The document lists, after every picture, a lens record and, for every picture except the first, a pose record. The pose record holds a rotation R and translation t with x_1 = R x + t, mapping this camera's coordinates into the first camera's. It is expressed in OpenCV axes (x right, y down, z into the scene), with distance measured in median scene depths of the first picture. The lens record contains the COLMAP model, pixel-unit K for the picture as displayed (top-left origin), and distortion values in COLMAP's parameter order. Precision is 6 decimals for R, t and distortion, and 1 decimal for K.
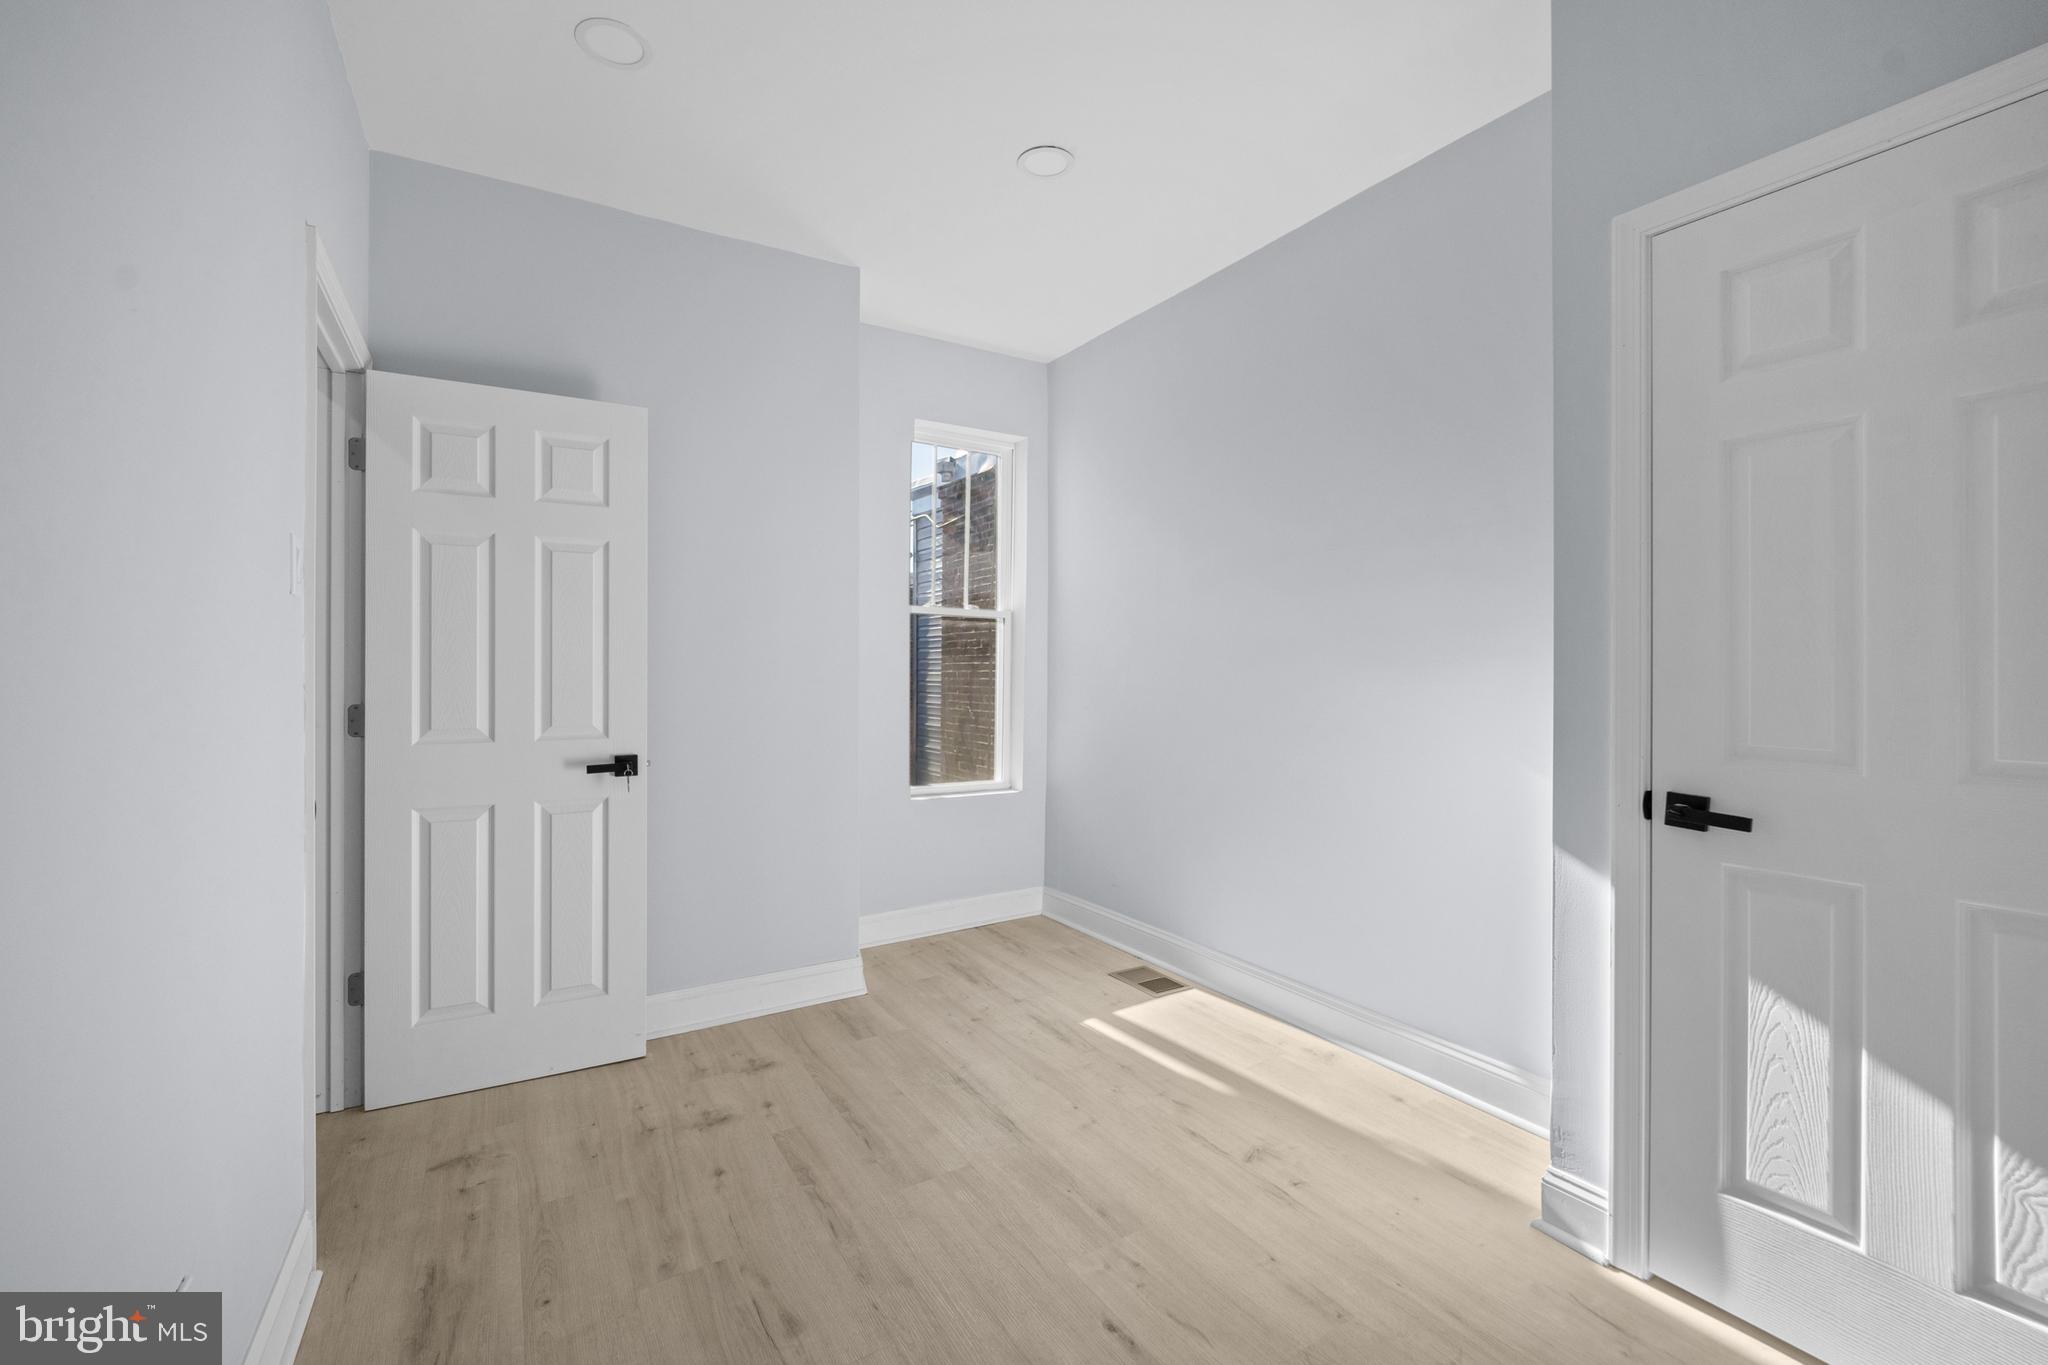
lens RADIAL K [[849.7, 0, 1025.3], [0, 849.7, 684.1], [0, 0, 1]] dist [-0.008779, -0.002599]
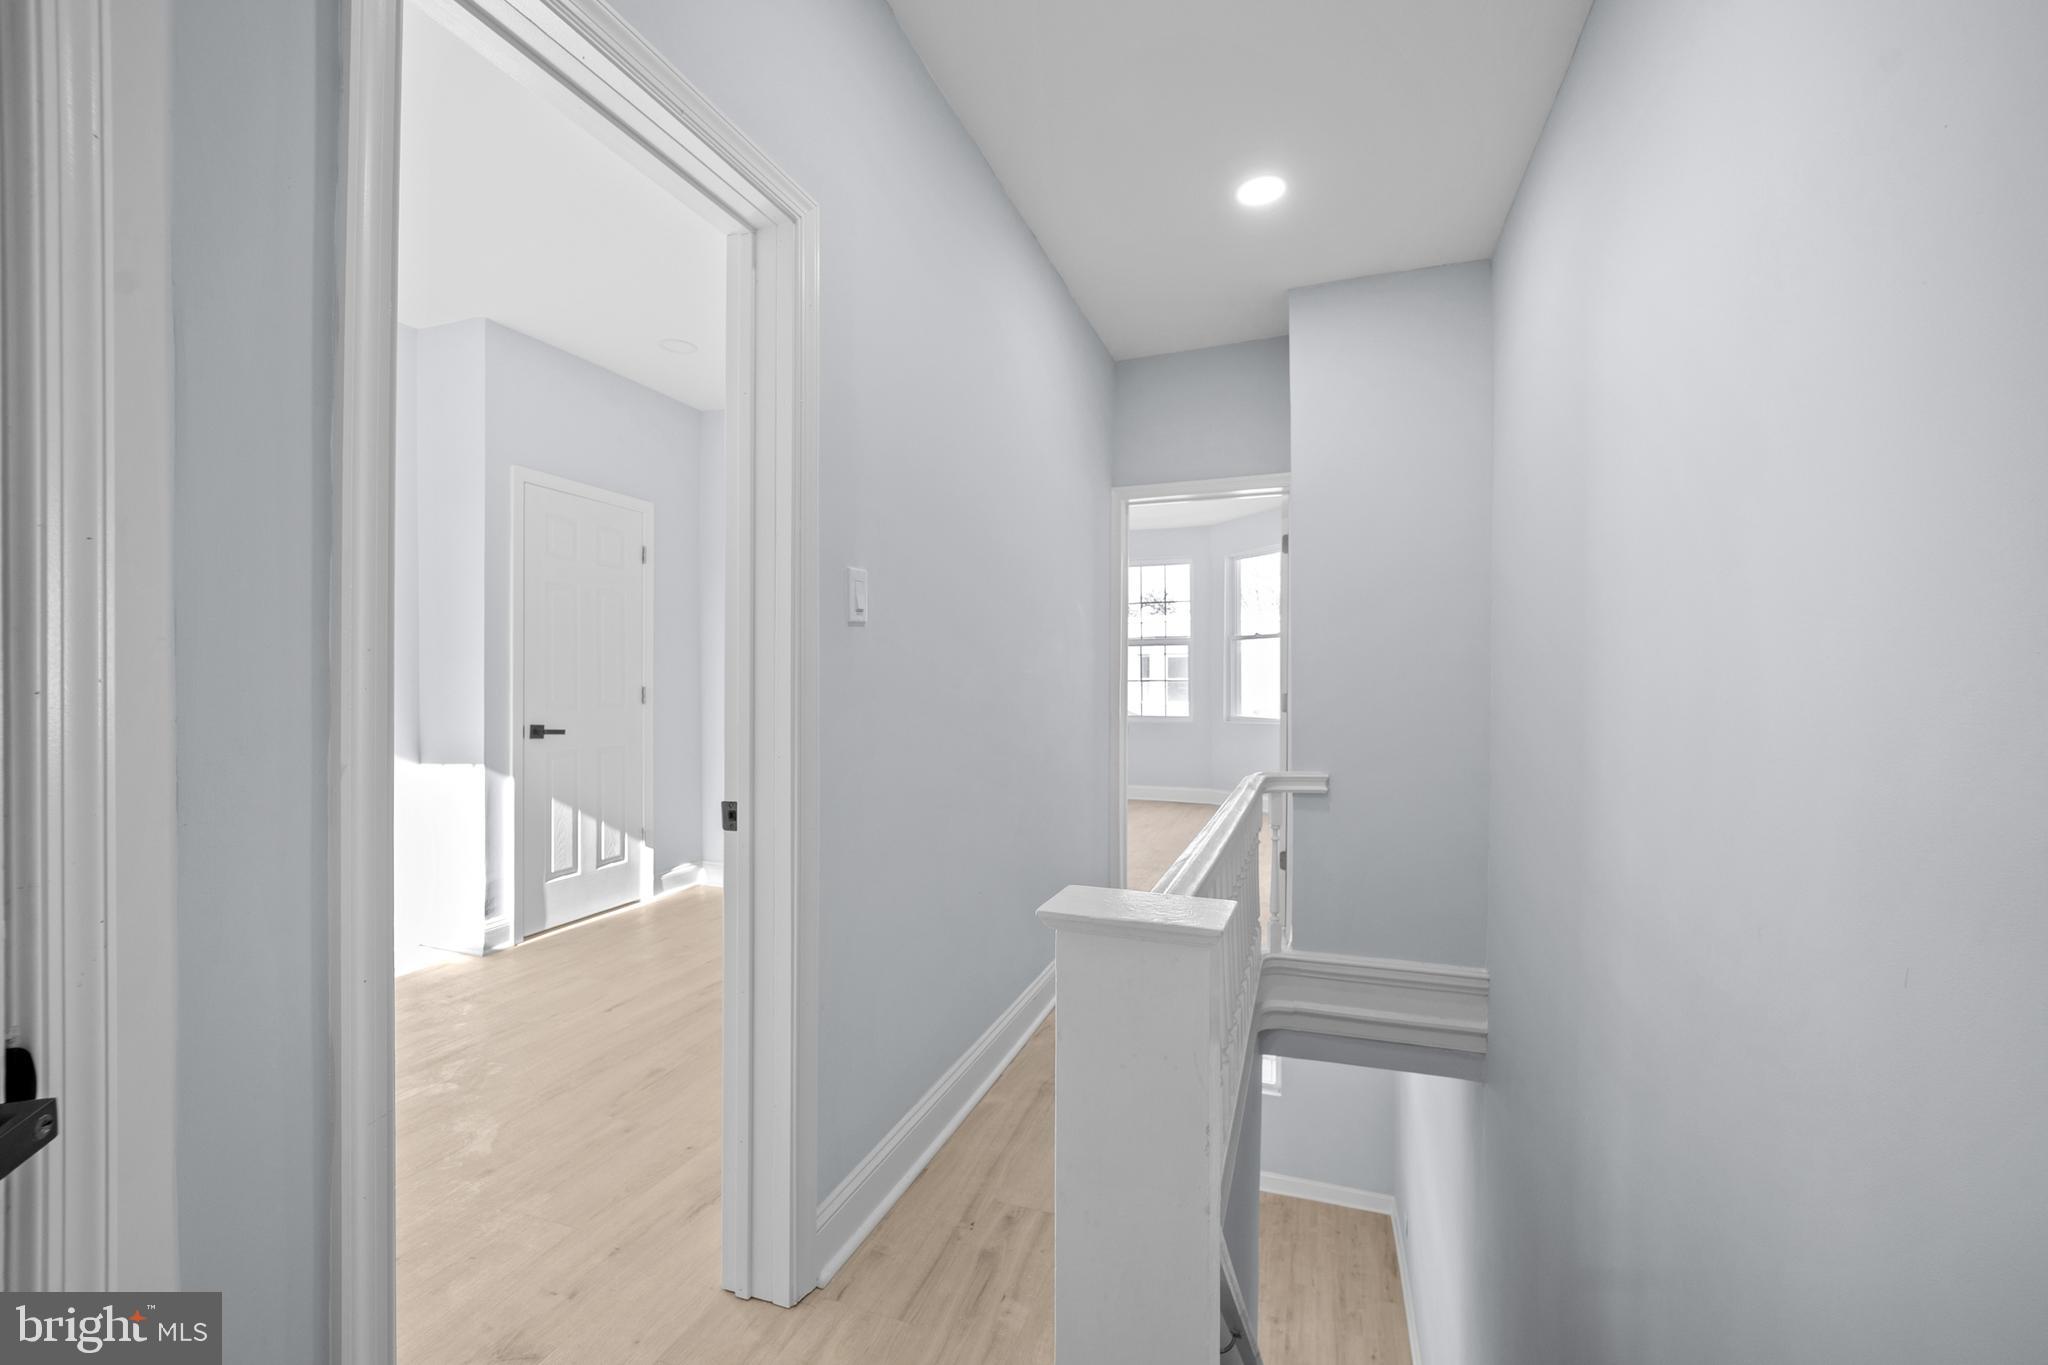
lens RADIAL K [[849.7, 0, 1025.5], [0, 849.7, 672.5], [0, 0, 1]] dist [-0.008779, -0.002599]
pose [[-0.633790, -0.007894, 0.773465, -1.840162], [-0.003606, 0.999967, 0.007251, -0.037411], [-0.773497, 0.001806, -0.633798, 1.356942]]
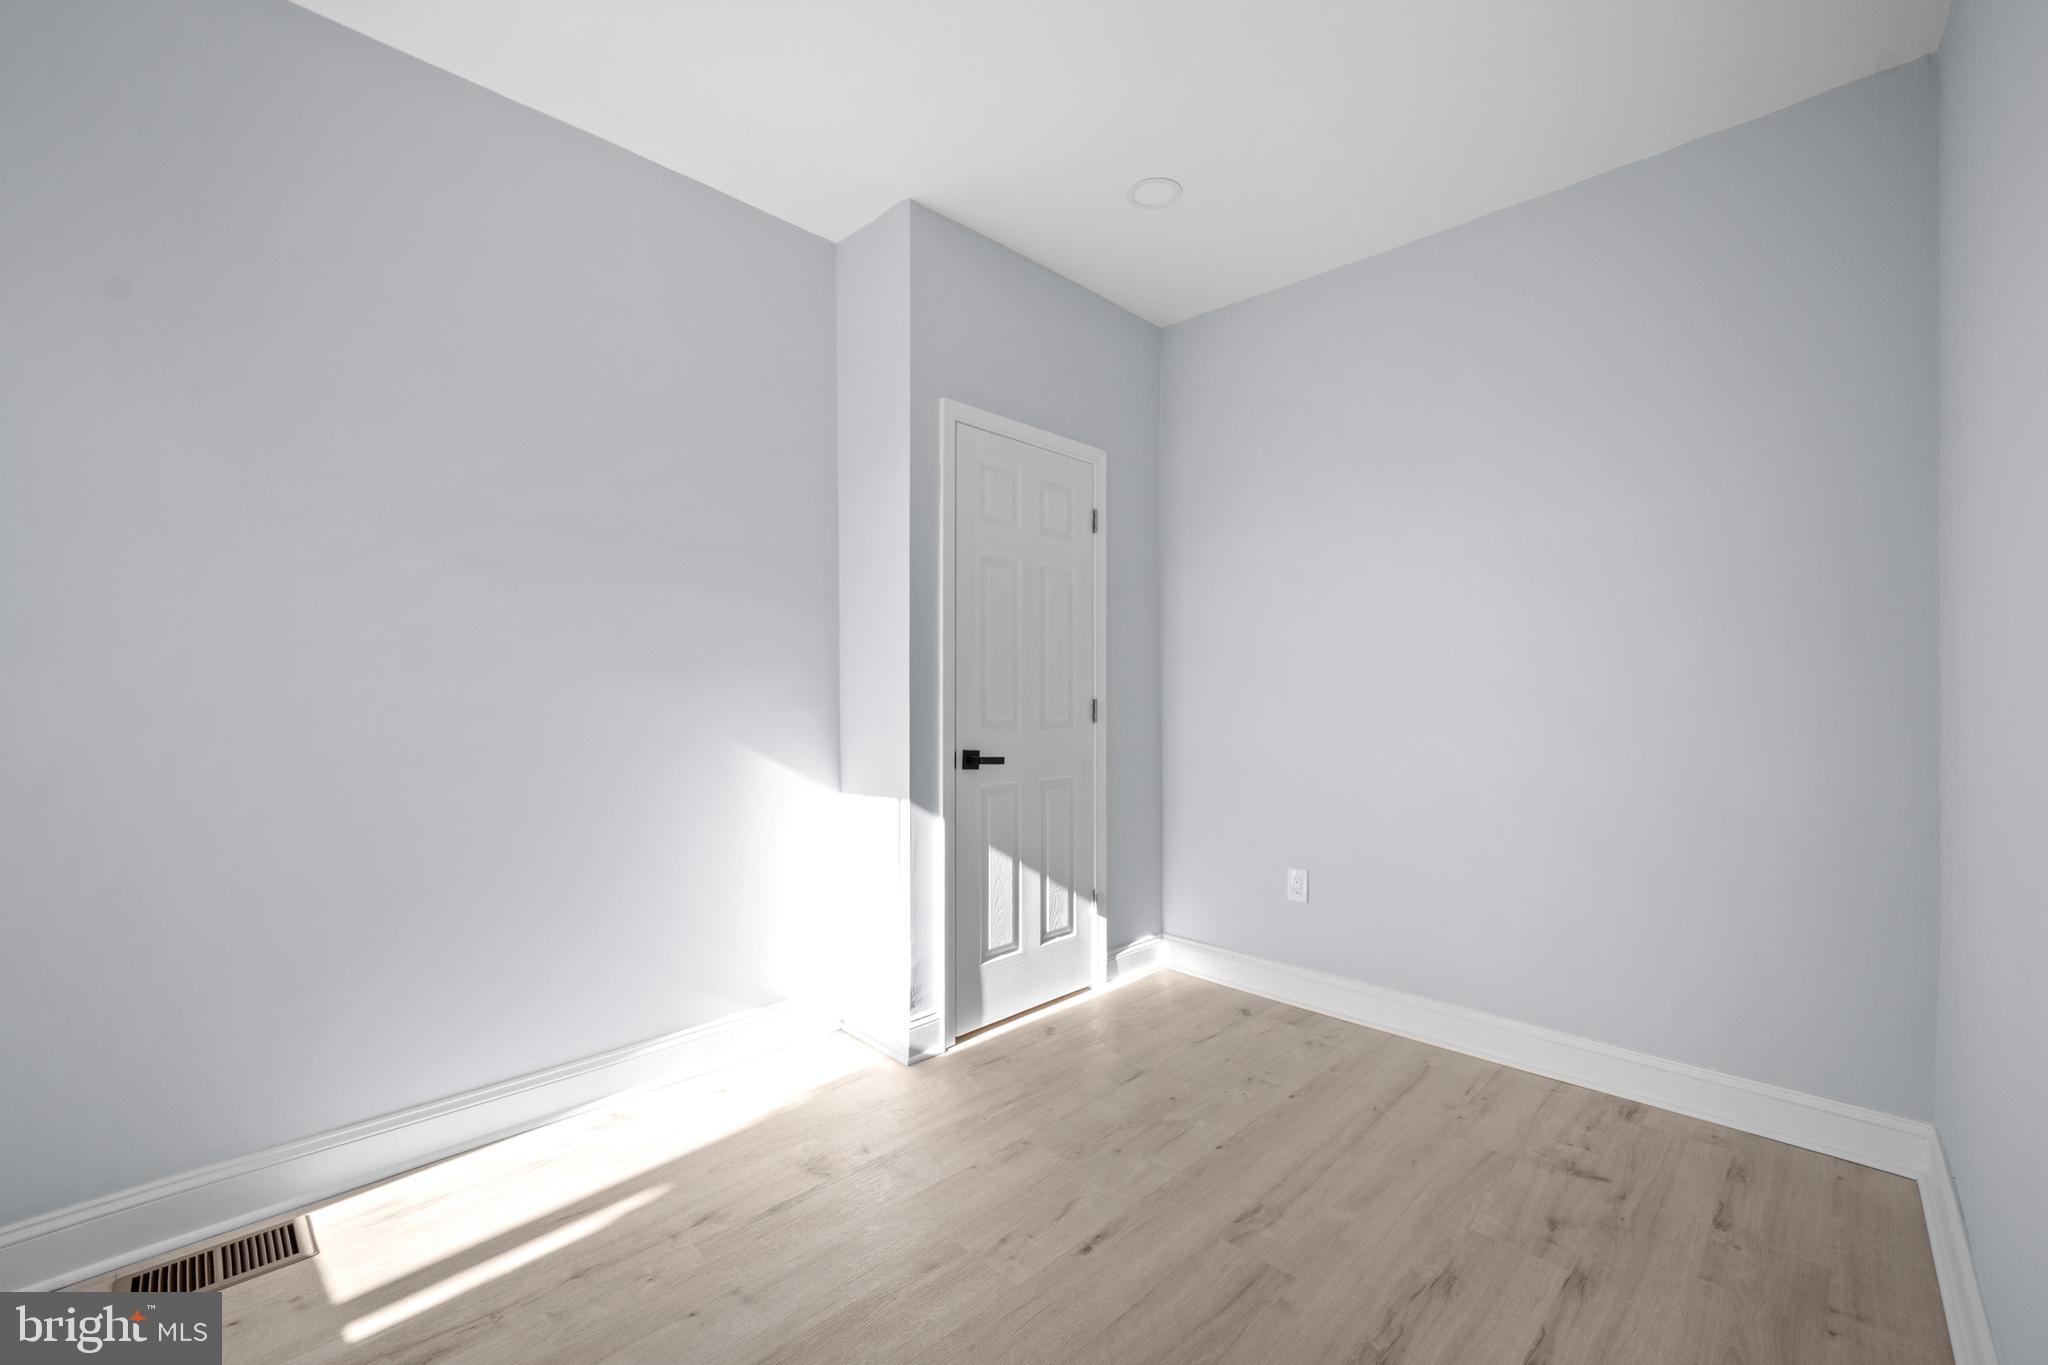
lens RADIAL K [[849.7, 0, 1021.5], [0, 849.7, 678.5], [0, 0, 1]] dist [-0.008779, -0.002599]
pose [[-0.235699, 0.001448, 0.971825, -0.907990], [0.003071, 0.999995, -0.000745, -0.015395], [-0.971821, 0.002809, -0.235702, 1.230032]]
